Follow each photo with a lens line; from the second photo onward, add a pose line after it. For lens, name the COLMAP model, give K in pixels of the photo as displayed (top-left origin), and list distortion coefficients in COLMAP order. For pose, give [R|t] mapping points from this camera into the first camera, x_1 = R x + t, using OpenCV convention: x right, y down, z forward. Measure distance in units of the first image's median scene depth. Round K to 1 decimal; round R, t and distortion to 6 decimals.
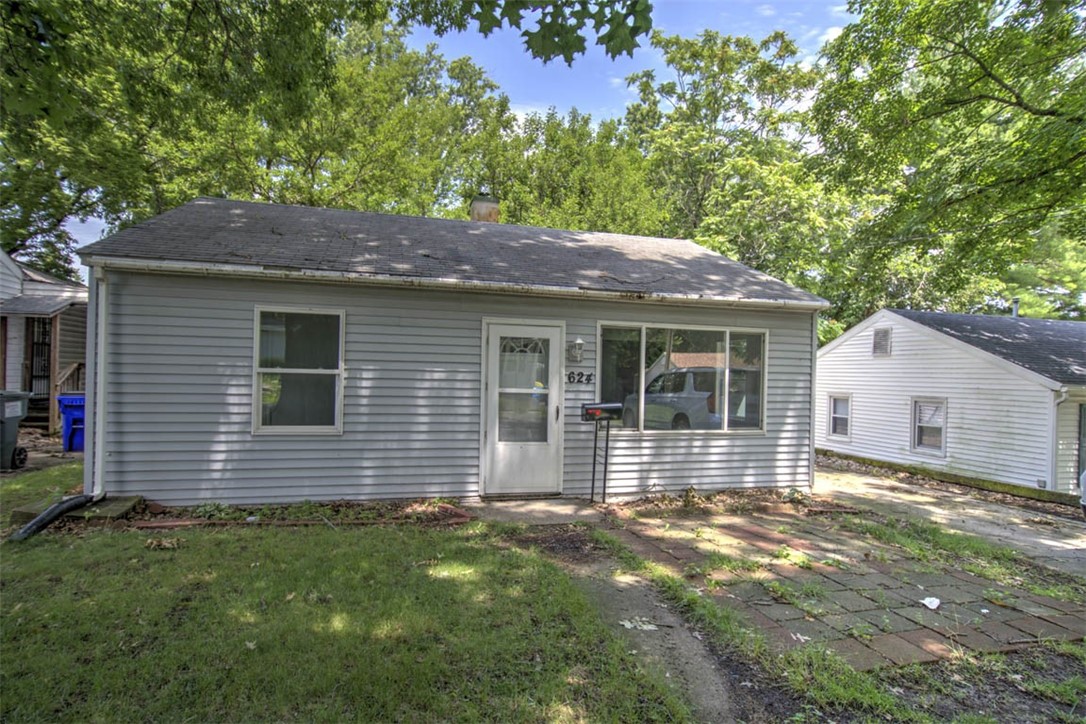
lens RADIAL K [[565.6, 0, 537.8], [0, 565.6, 367.0], [0, 0, 1]] dist [-0.002122, -0.000429]
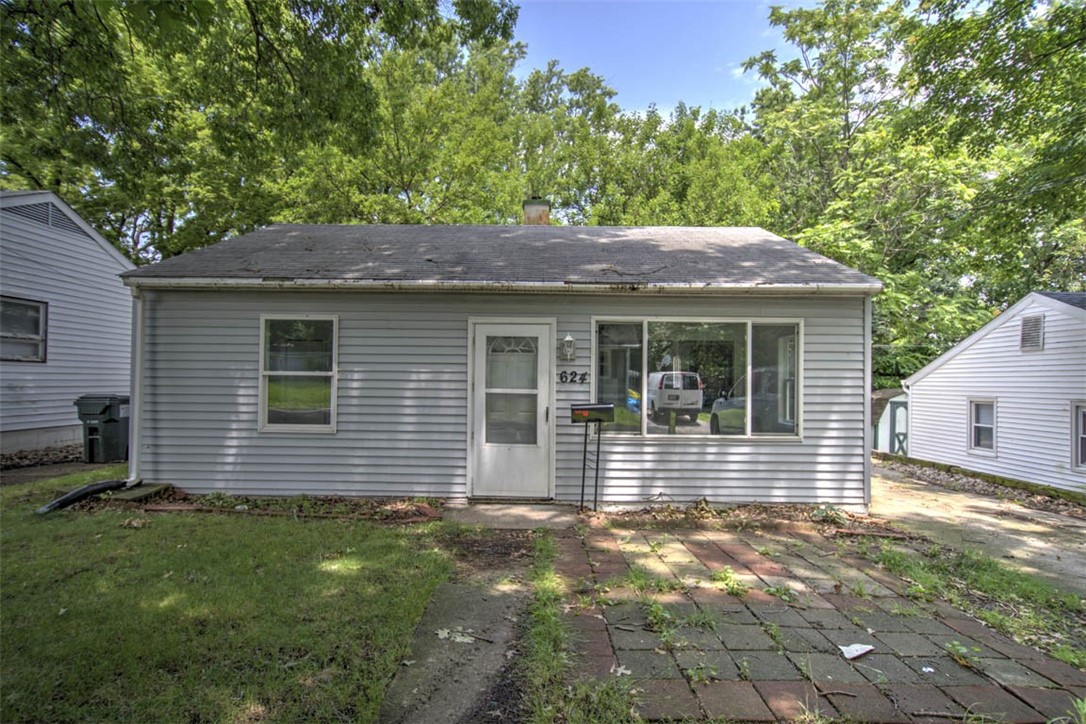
lens RADIAL K [[567.1, 0, 539.4], [0, 567.1, 365.2], [0, 0, 1]] dist [-0.003078, -0.000144]
pose [[0.964079, -0.019446, -0.264904, 0.280405], [0.013682, 0.999628, -0.023589, 0.021227], [0.265264, 0.019117, 0.963986, 0.071864]]
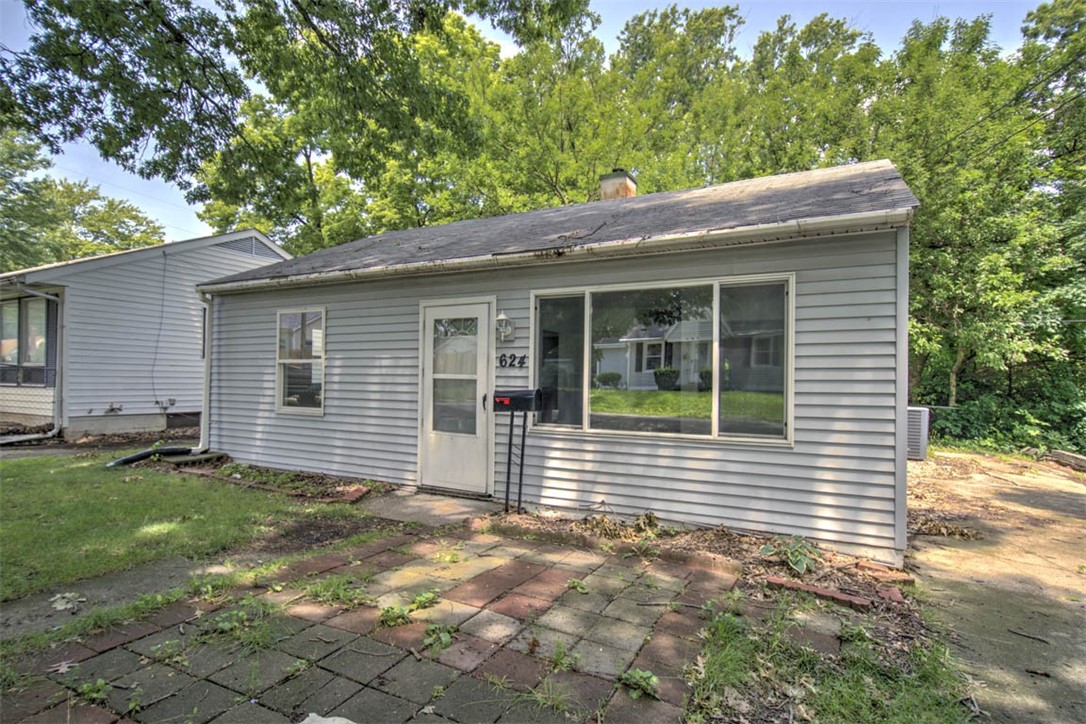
lens RADIAL K [[567.1, 0, 539.4], [0, 567.1, 365.2], [0, 0, 1]] dist [-0.003078, -0.000144]
pose [[0.733292, -0.029493, -0.679274, 0.696859], [0.011582, 0.999456, -0.030892, 0.053521], [0.679815, 0.014786, 0.733234, 0.421427]]
